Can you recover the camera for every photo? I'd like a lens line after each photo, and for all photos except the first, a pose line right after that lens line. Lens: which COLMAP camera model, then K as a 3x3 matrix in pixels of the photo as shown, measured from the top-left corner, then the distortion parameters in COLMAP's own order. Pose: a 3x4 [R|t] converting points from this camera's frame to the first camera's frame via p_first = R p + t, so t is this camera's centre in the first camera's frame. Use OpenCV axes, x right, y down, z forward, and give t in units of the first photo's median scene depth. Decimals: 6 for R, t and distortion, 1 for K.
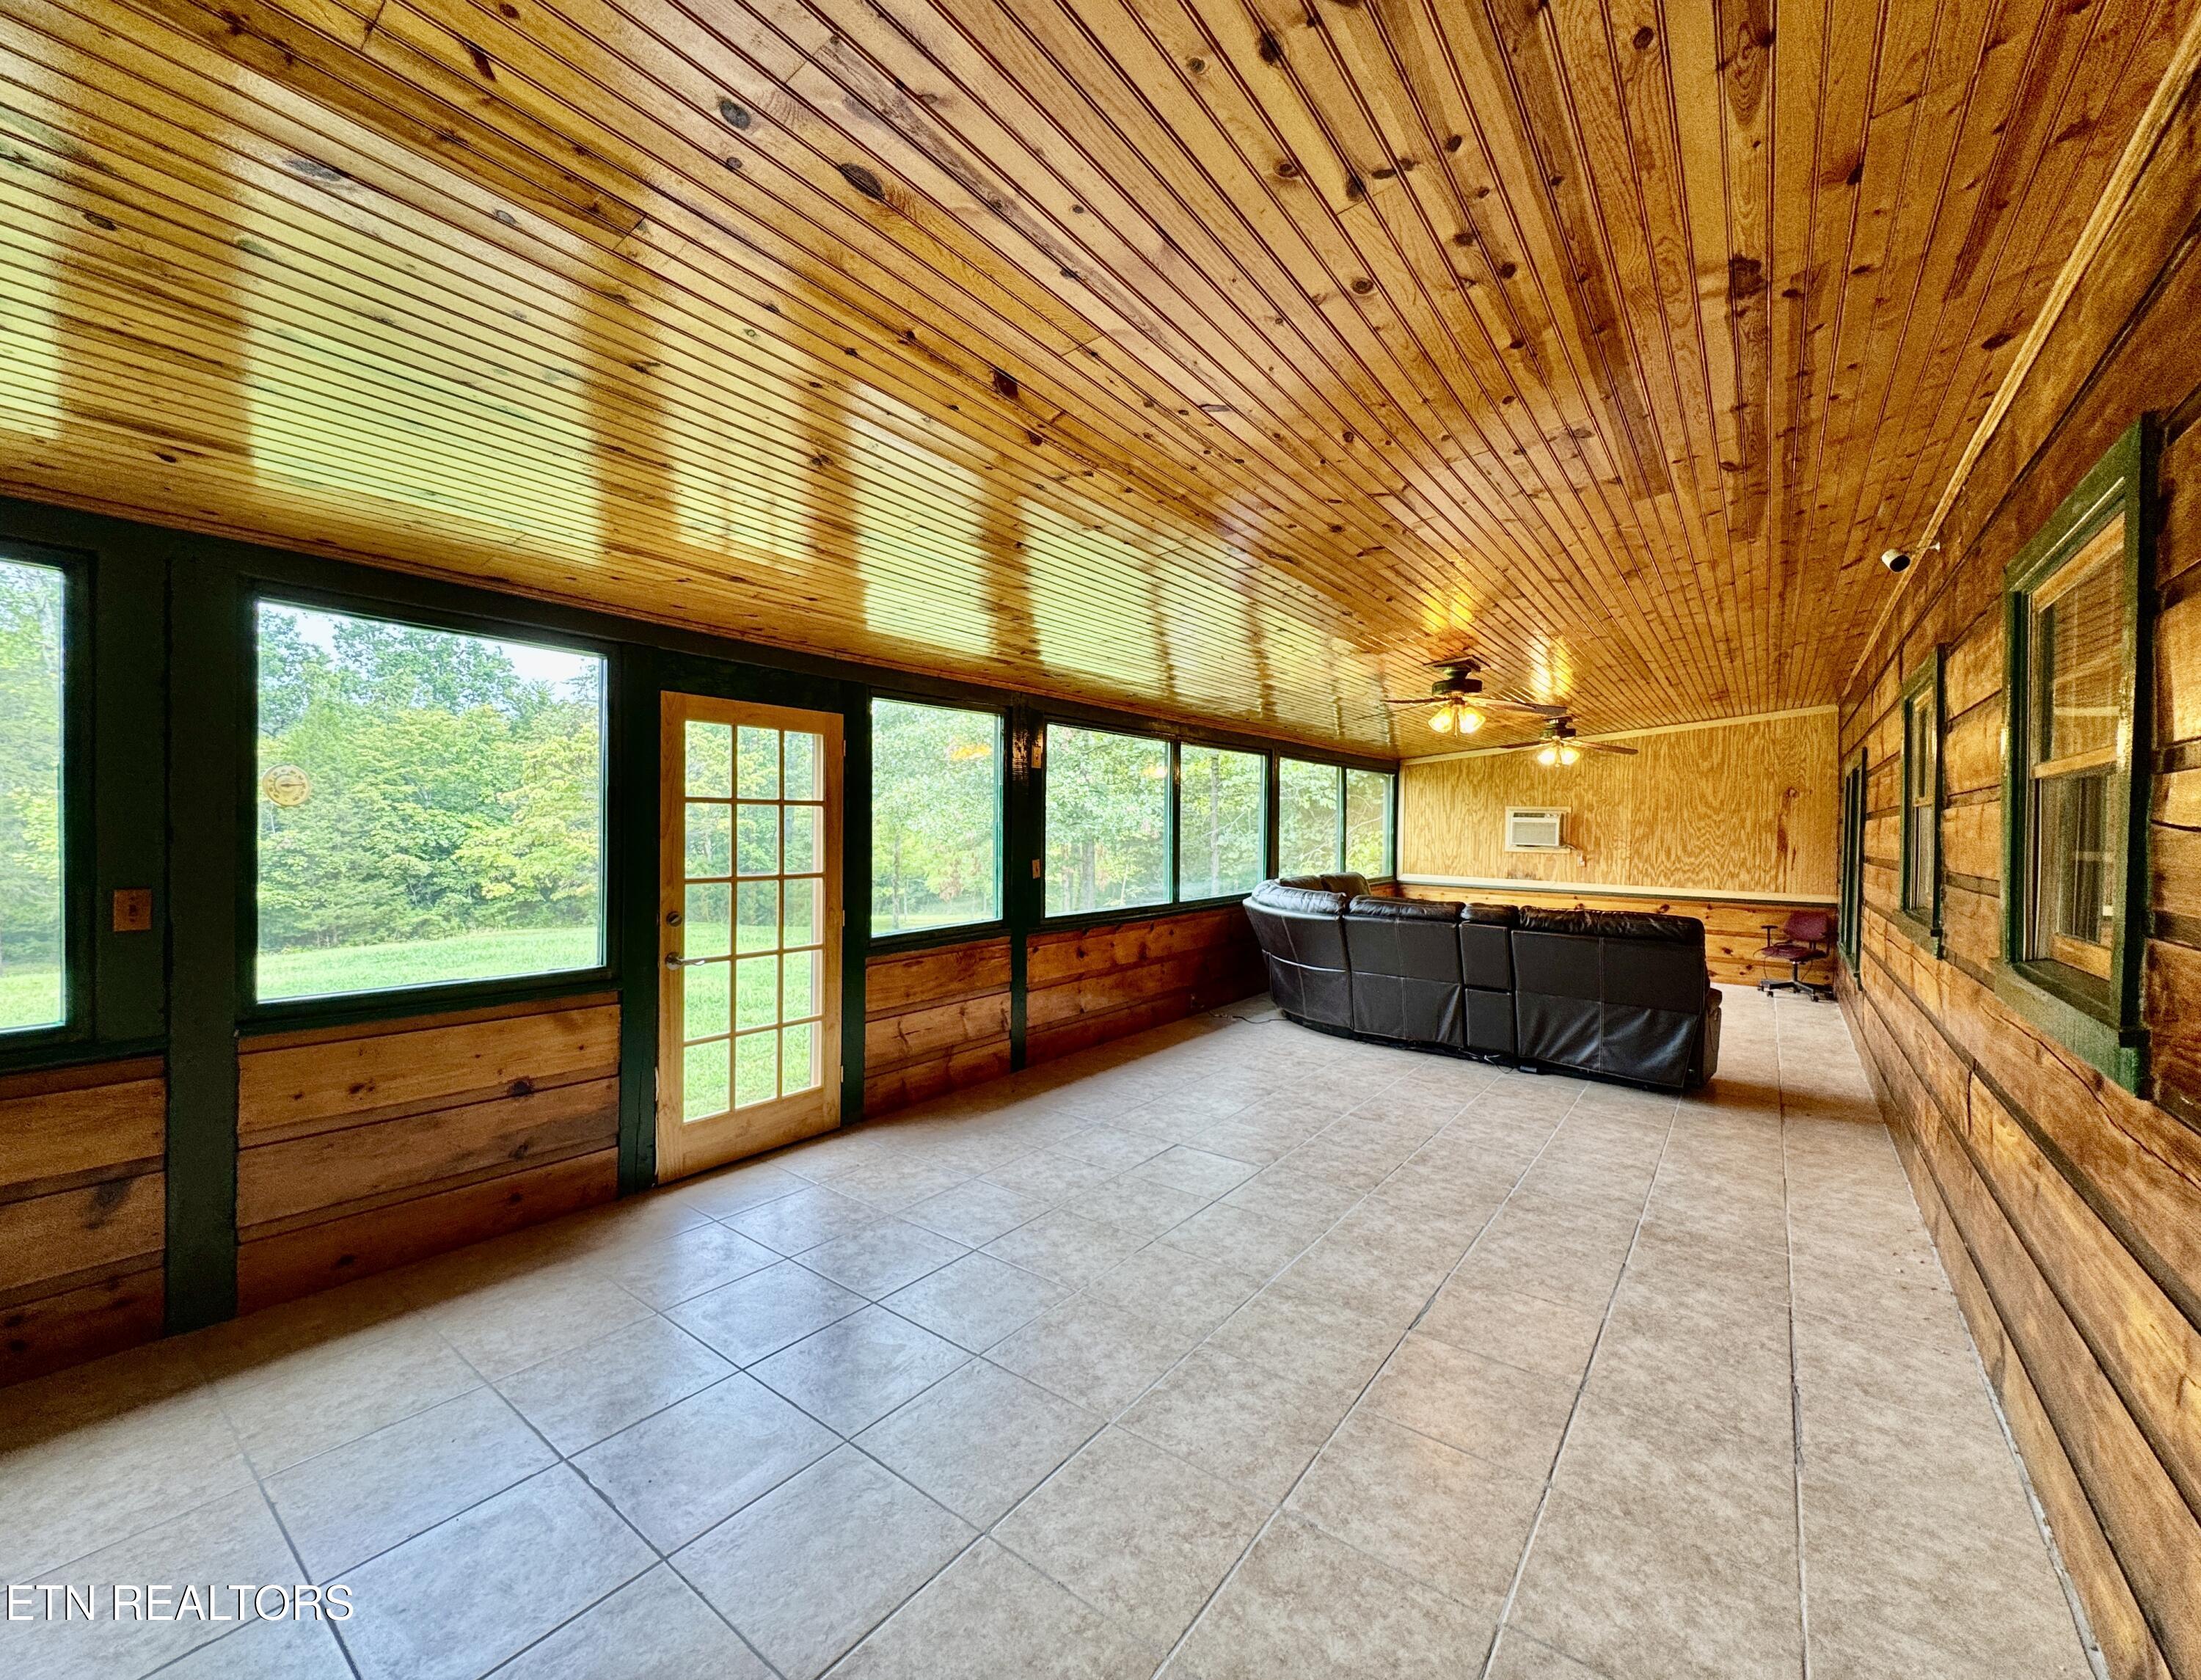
lens RADIAL K [[901.2, 0, 1089.4], [0, 901.2, 837.9], [0, 0, 1]] dist [-0.004800, -0.000439]
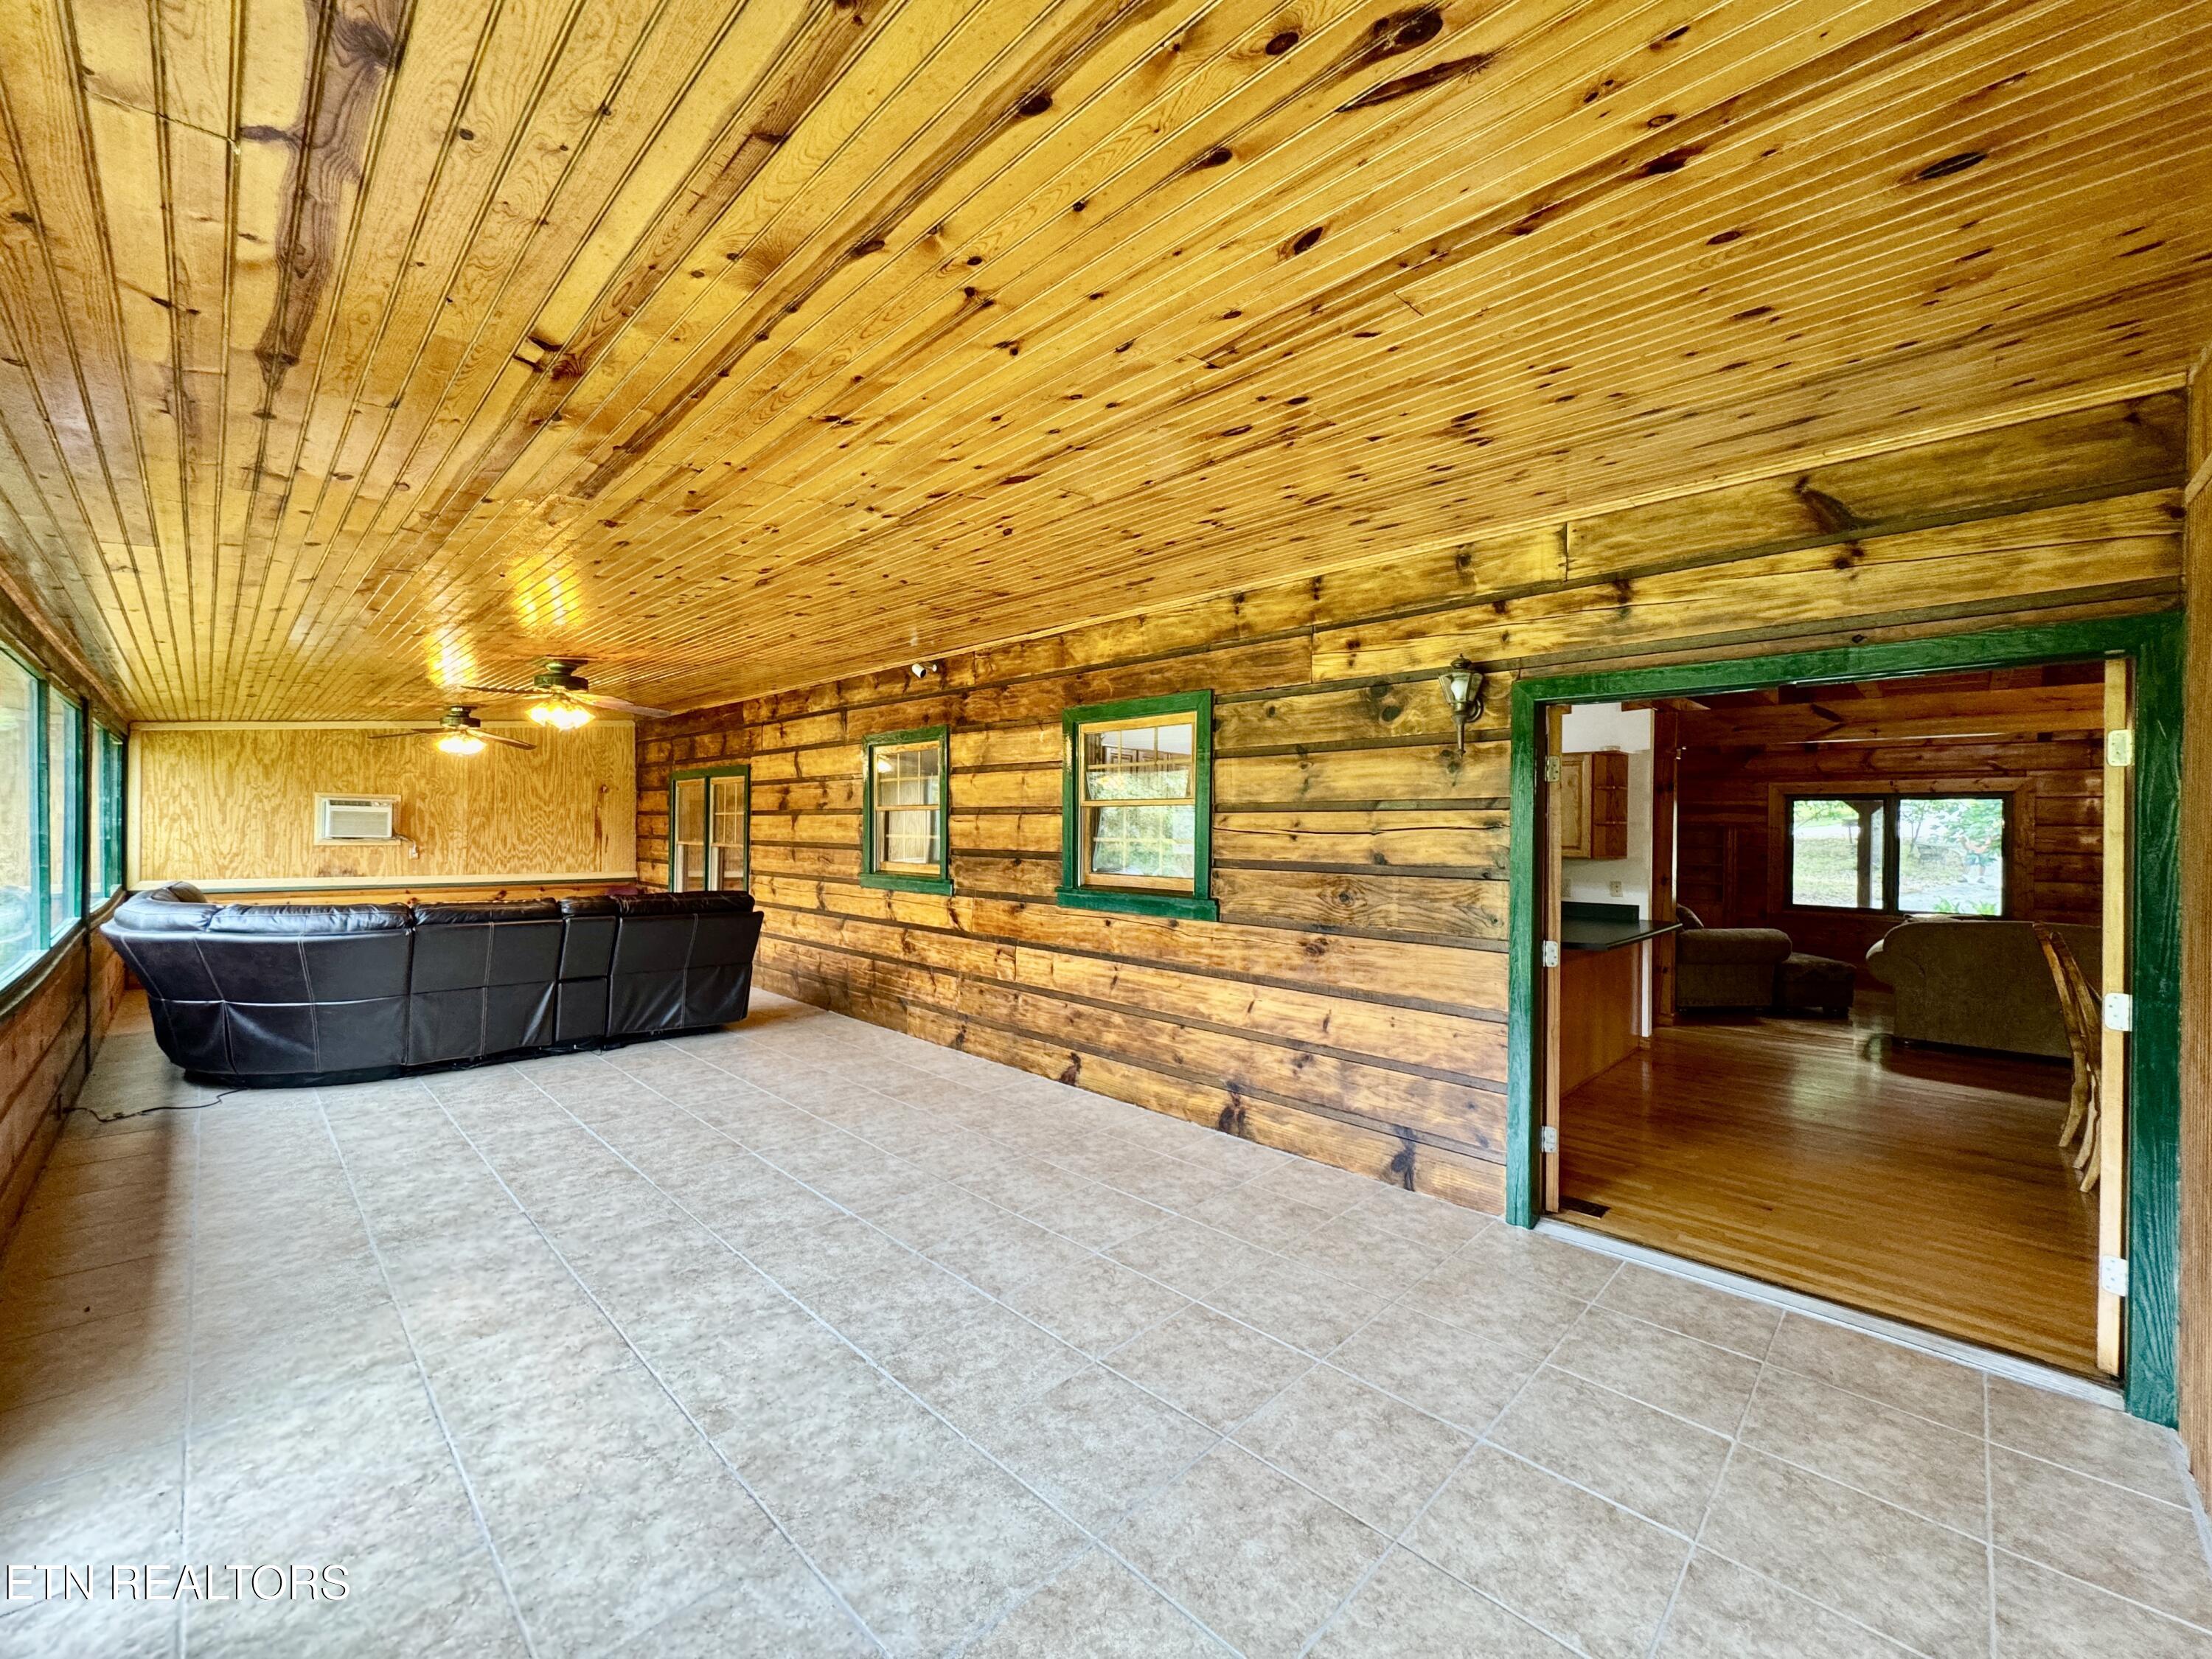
lens RADIAL K [[888.4, 0, 1105.4], [0, 888.4, 824.9], [0, 0, 1]] dist [-0.005548, 0.001200]
pose [[0.114388, -0.010689, 0.993379, -0.662442], [0.004210, 0.999938, 0.010275, -0.022837], [-0.993427, 0.003007, 0.114426, 0.382322]]
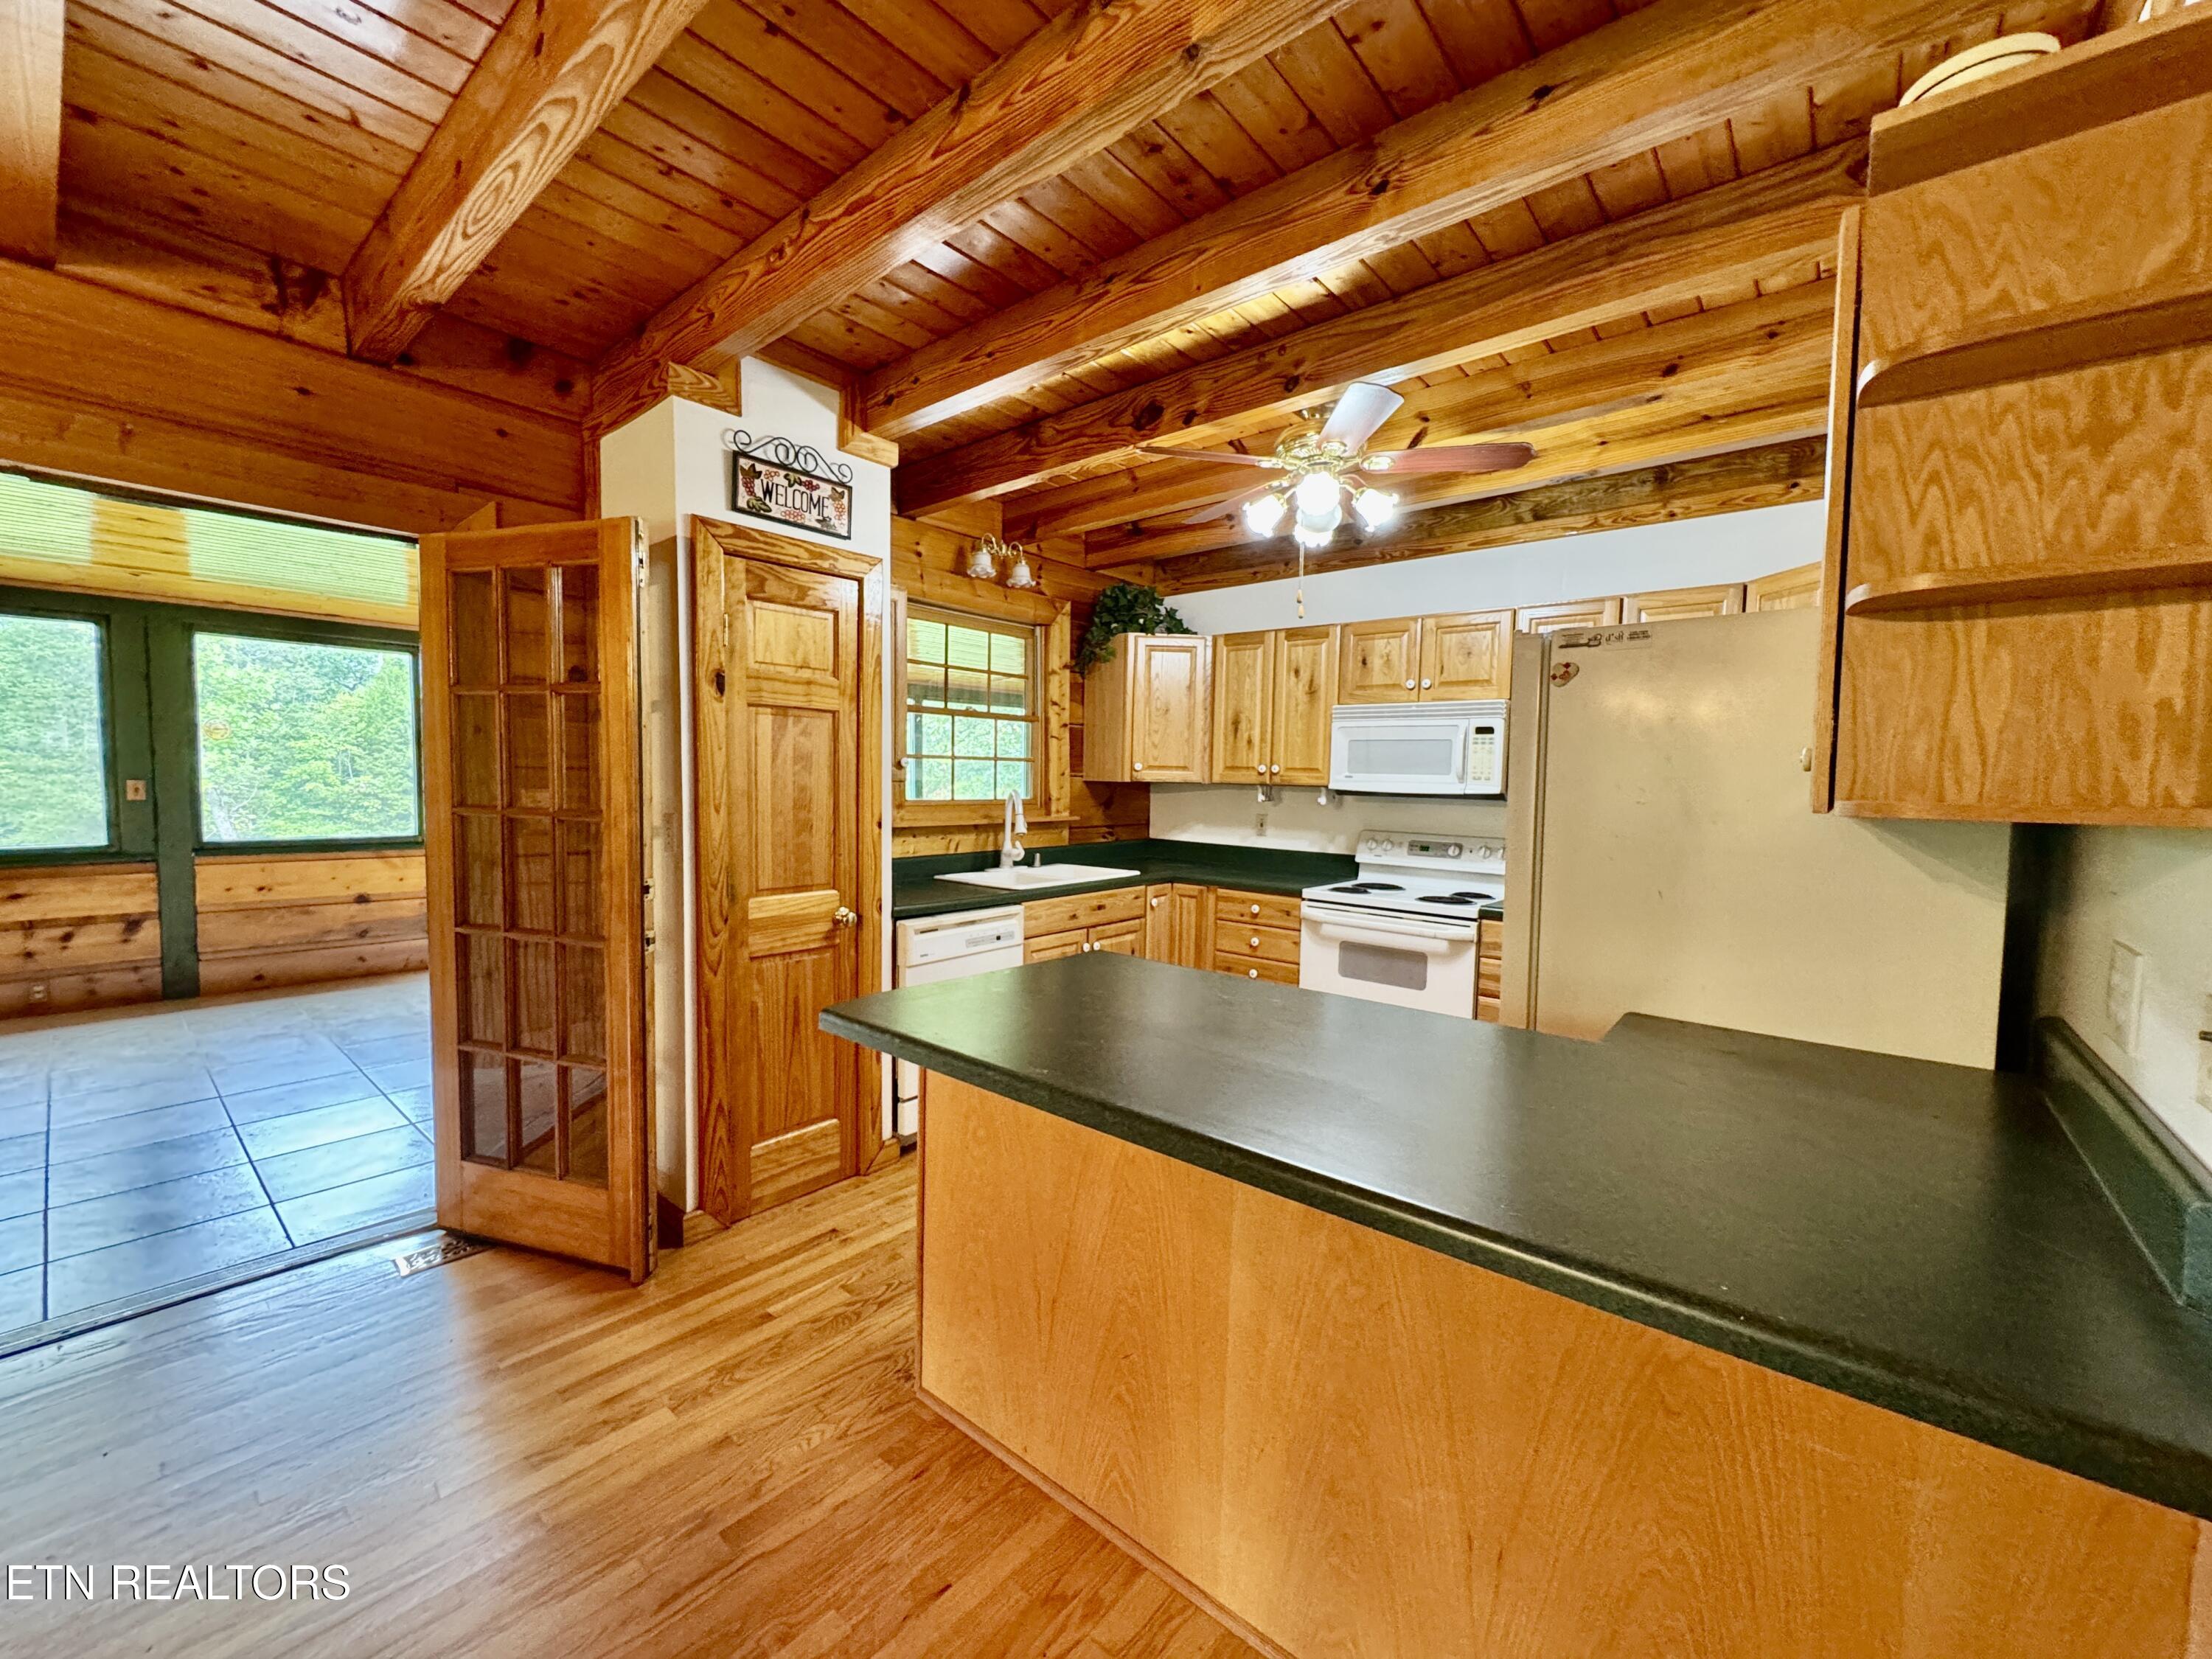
lens RADIAL K [[888.4, 0, 1105.8], [0, 888.4, 831.3], [0, 0, 1]] dist [-0.005548, 0.001200]
pose [[0.998872, 0.005709, -0.047139, 0.497253], [-0.003479, 0.998876, 0.047264, 0.028279], [0.047356, -0.047047, 0.997770, -0.367756]]
